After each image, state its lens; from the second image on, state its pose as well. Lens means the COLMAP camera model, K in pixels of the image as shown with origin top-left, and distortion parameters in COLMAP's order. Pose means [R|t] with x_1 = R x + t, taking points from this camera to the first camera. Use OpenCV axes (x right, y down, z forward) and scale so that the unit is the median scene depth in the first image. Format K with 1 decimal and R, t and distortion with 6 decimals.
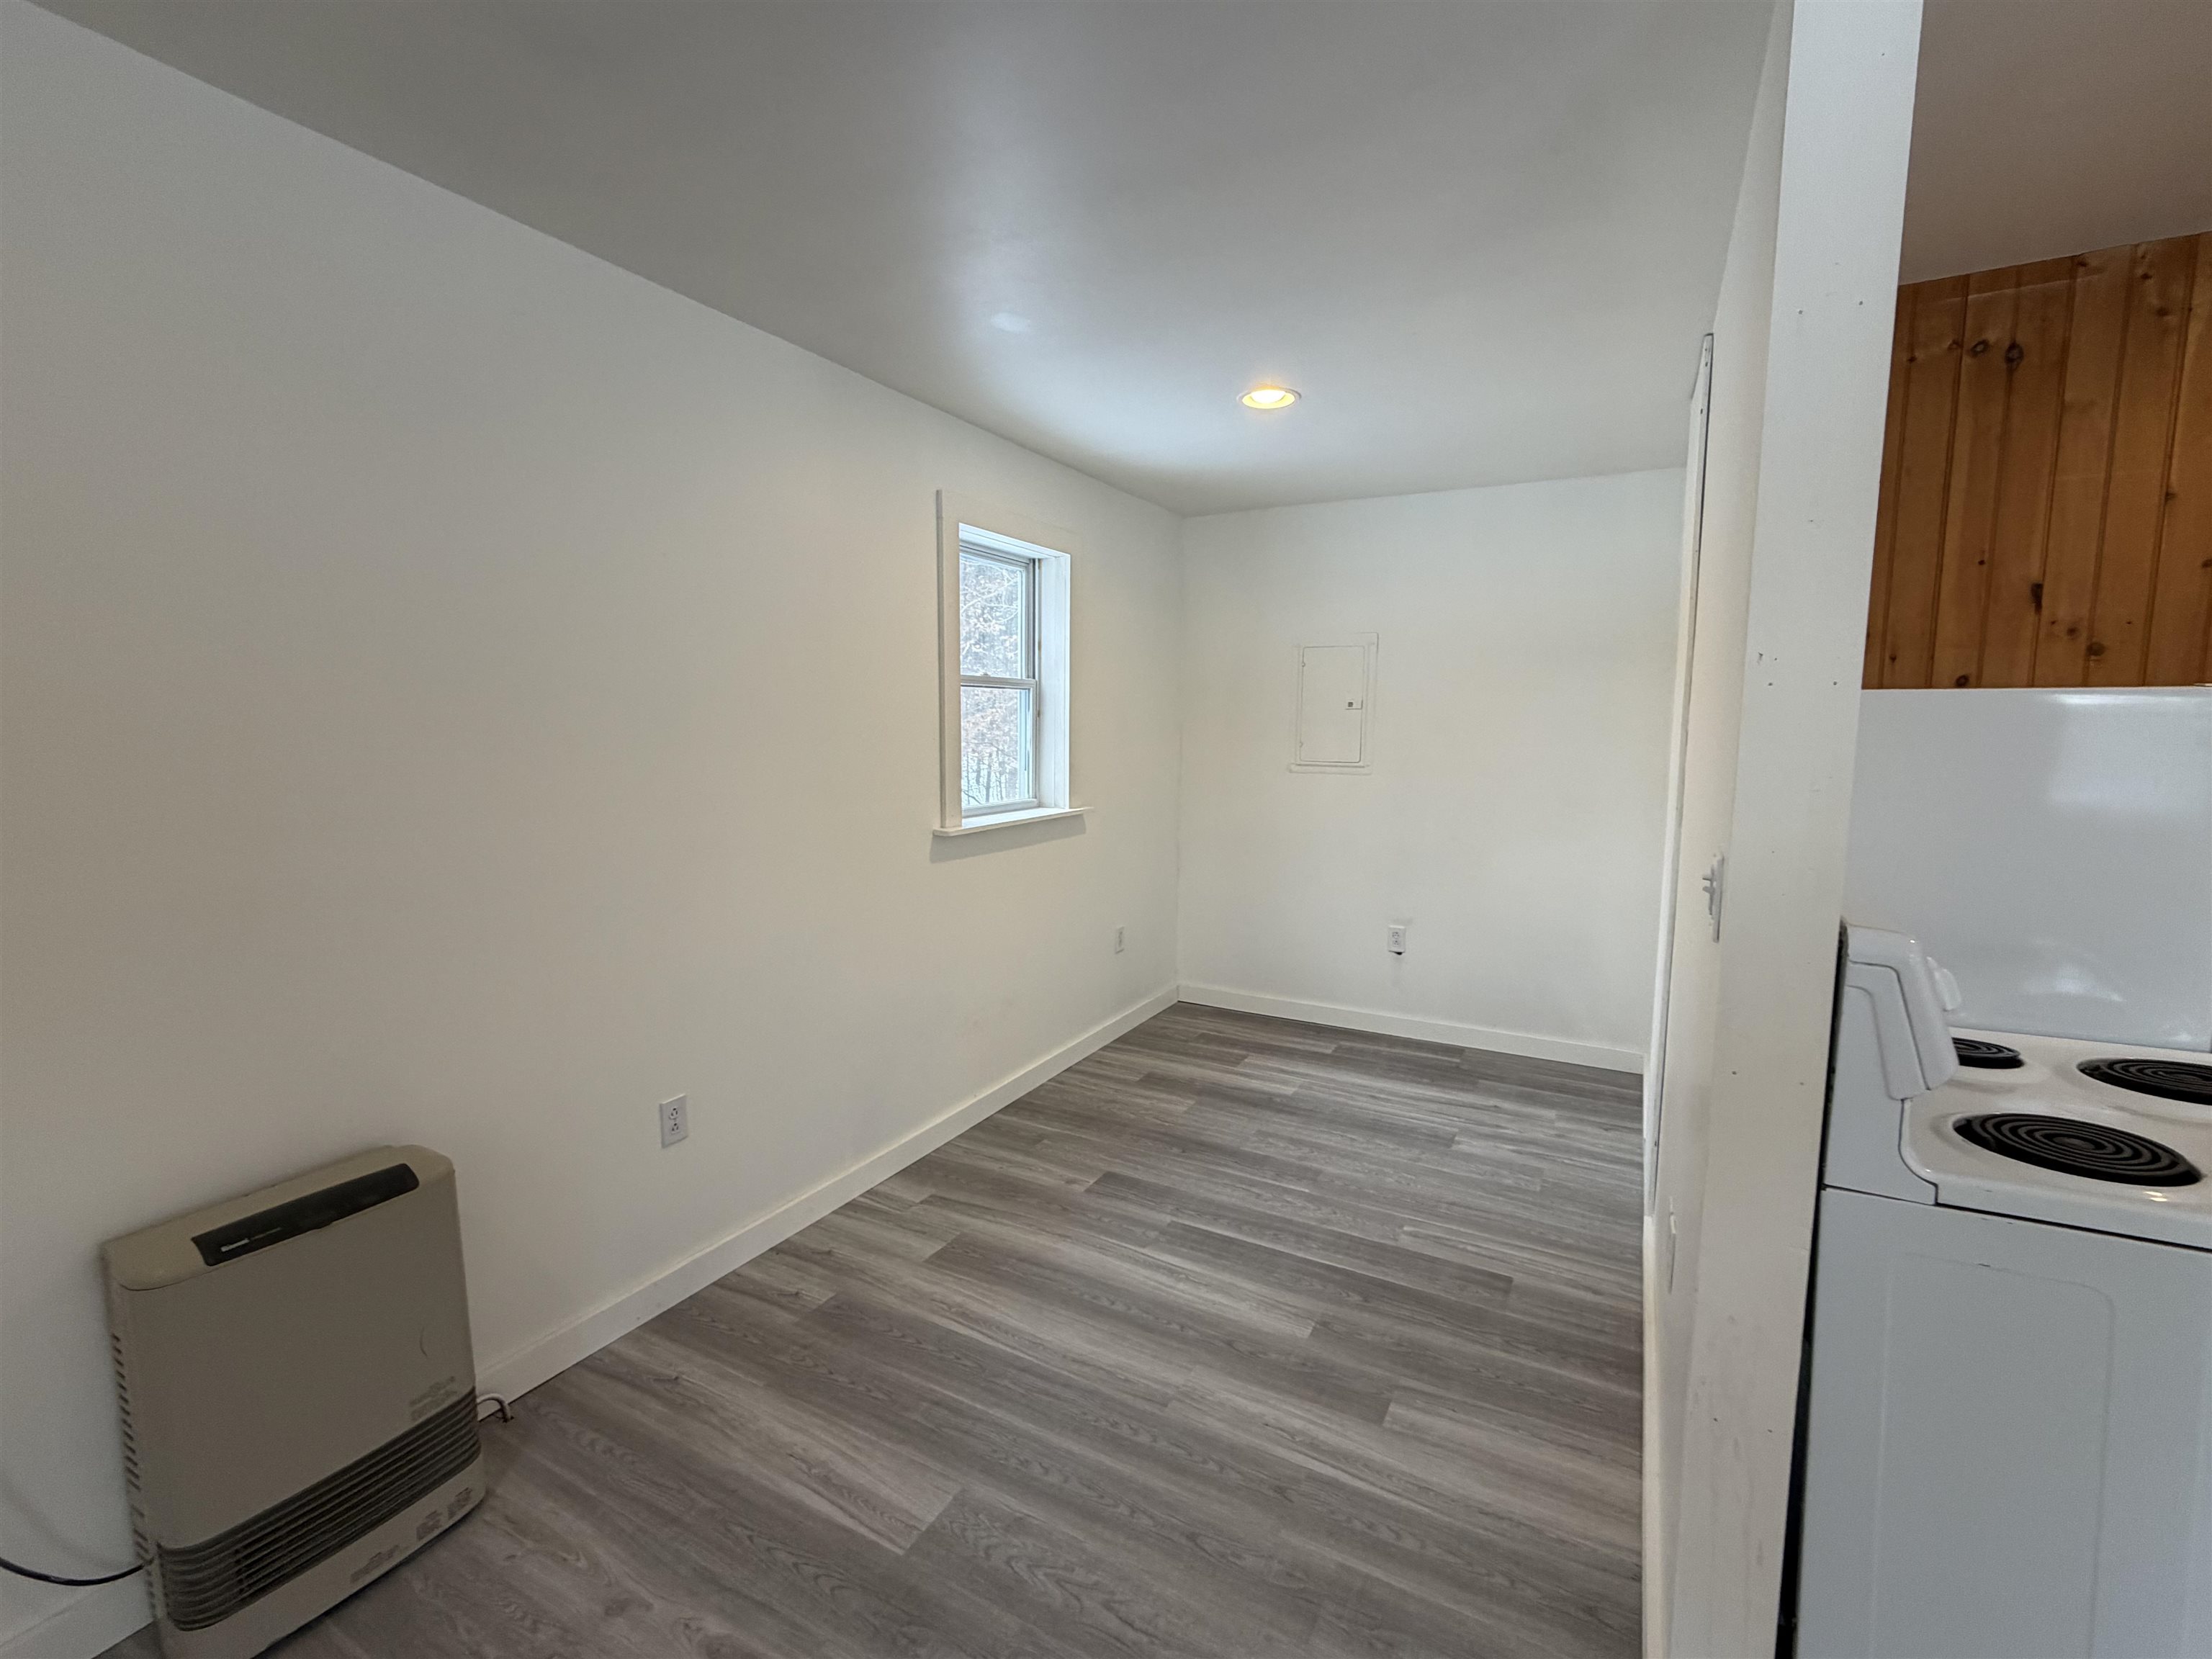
lens RADIAL K [[966.2, 0, 1102.7], [0, 966.2, 831.9], [0, 0, 1]] dist [-0.001910, 0.000087]
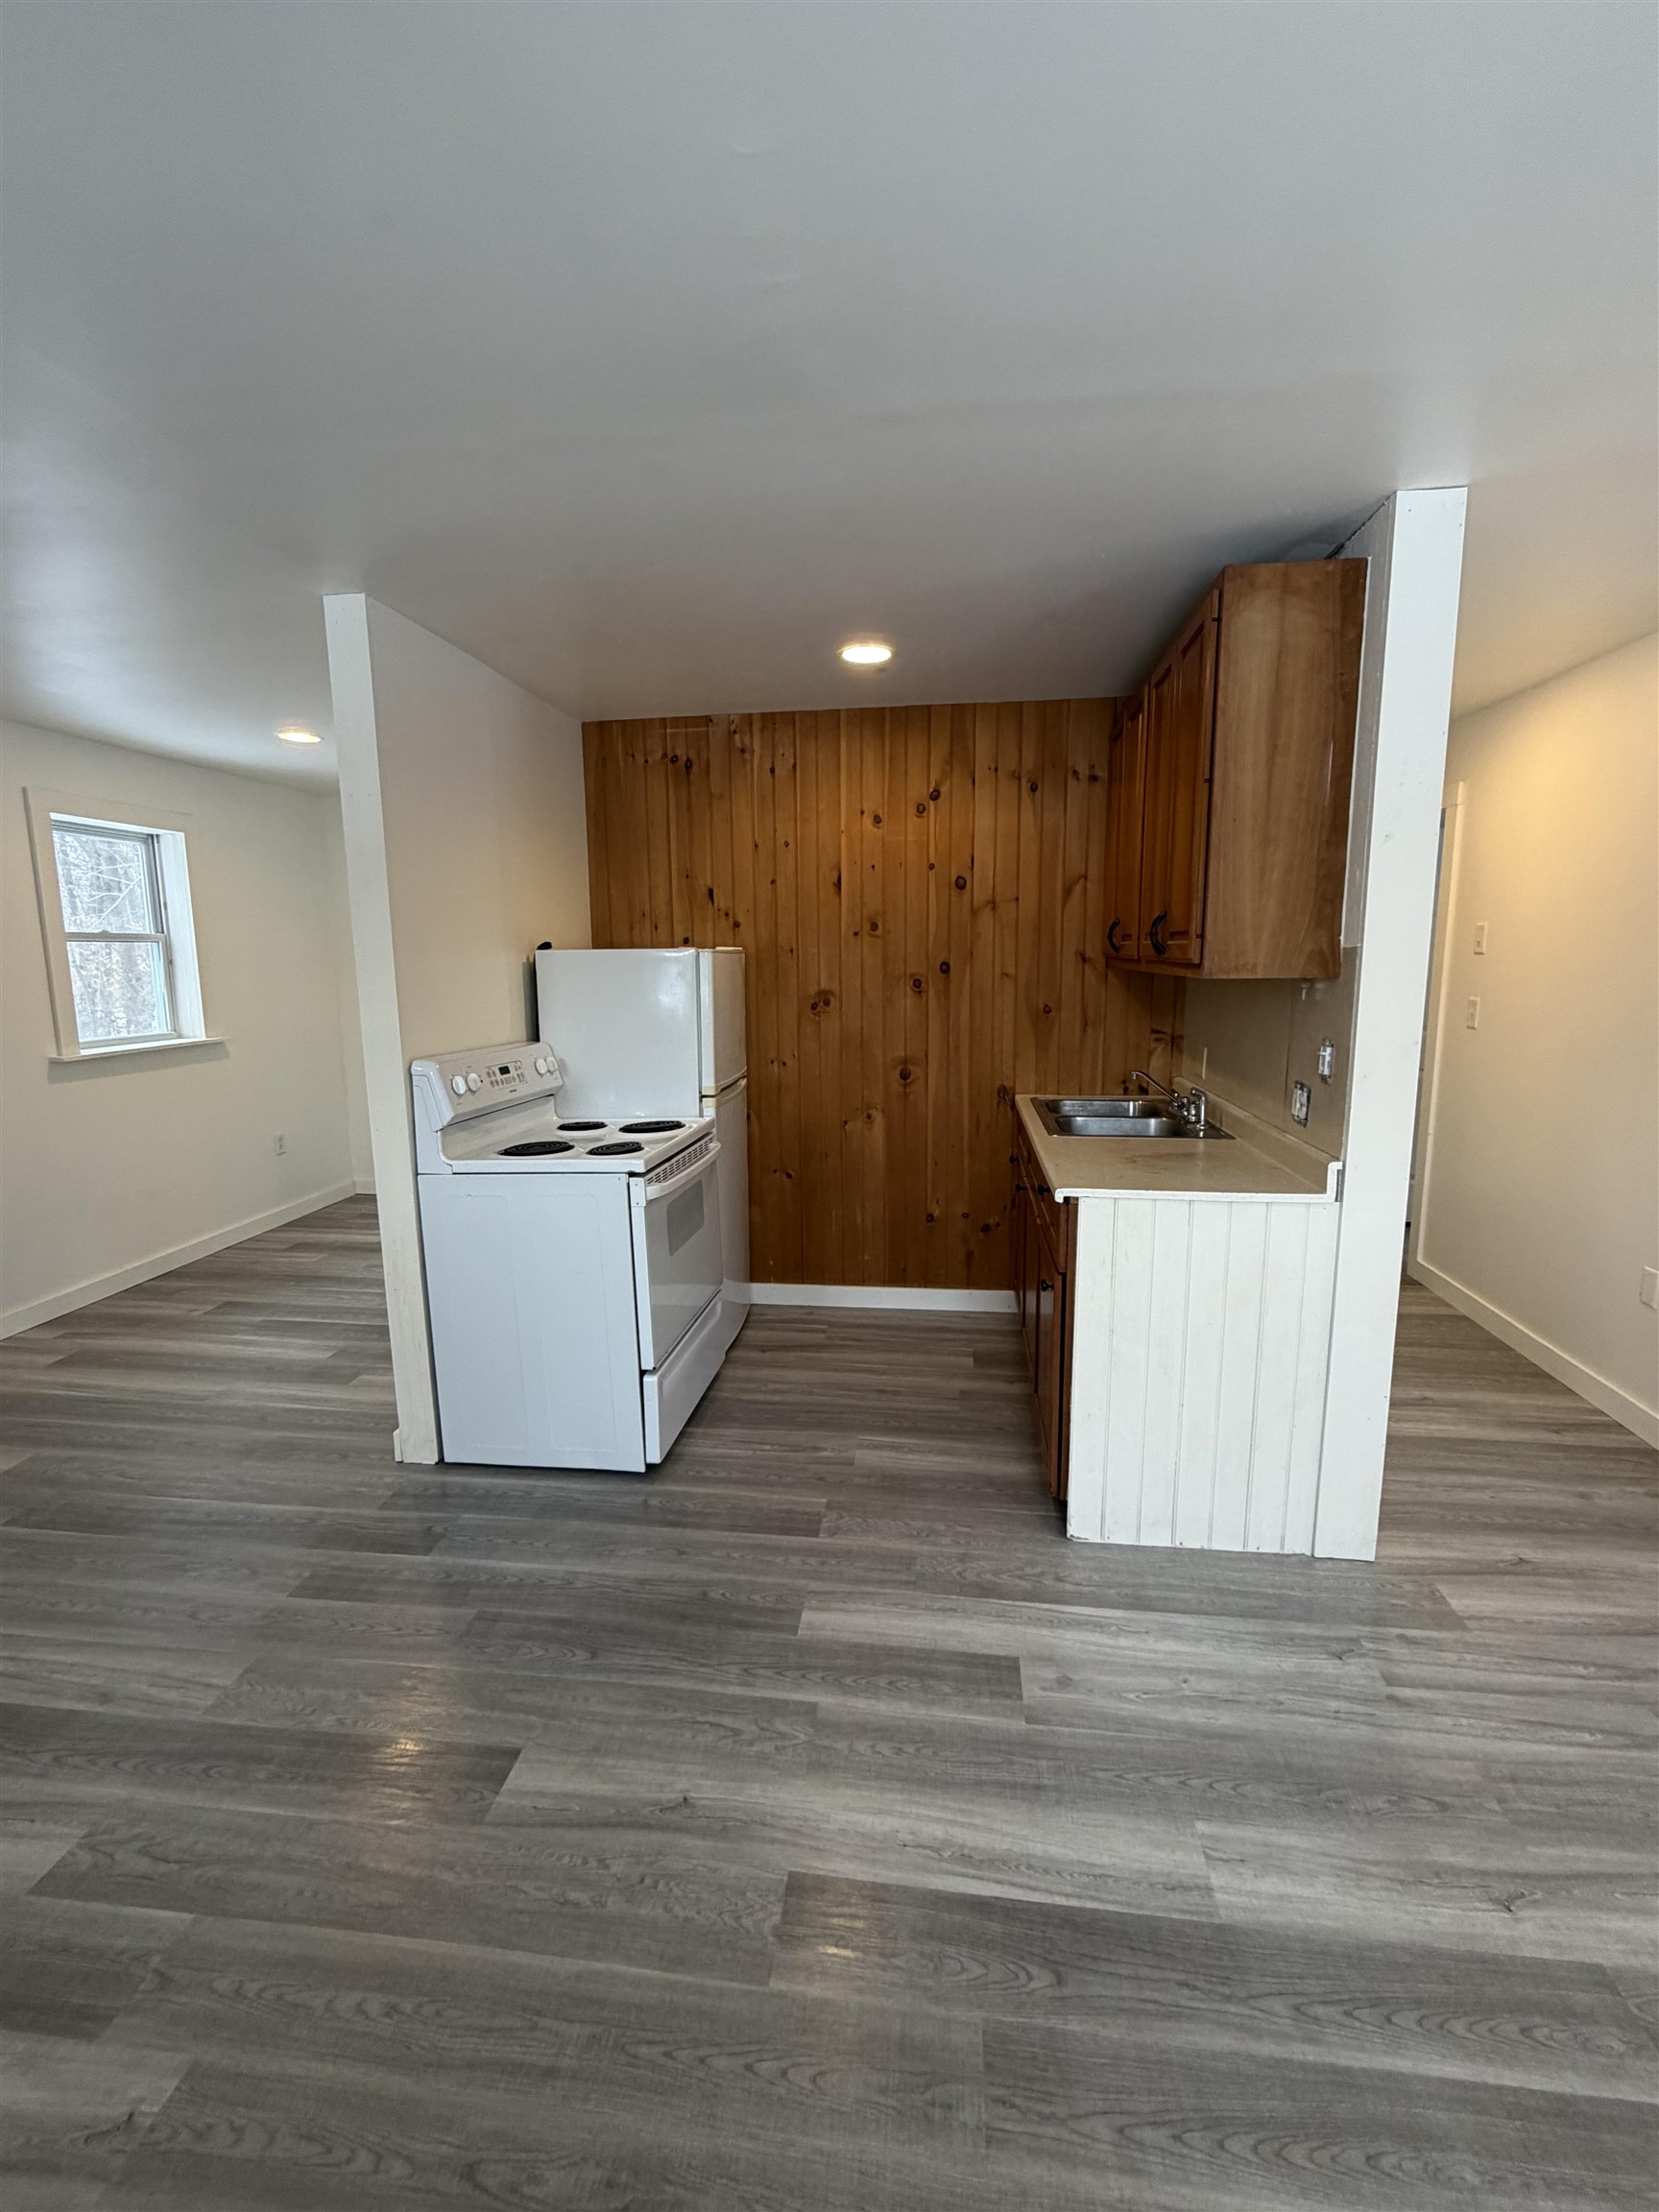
lens RADIAL K [[966.2, 0, 829.9], [0, 966.2, 1104.3], [0, 0, 1]] dist [-0.001910, 0.000087]
pose [[0.928058, -0.070769, 0.365649, 0.365341], [0.055545, 0.997101, 0.052004, 0.059577], [-0.368269, -0.027953, 0.929299, -0.659065]]
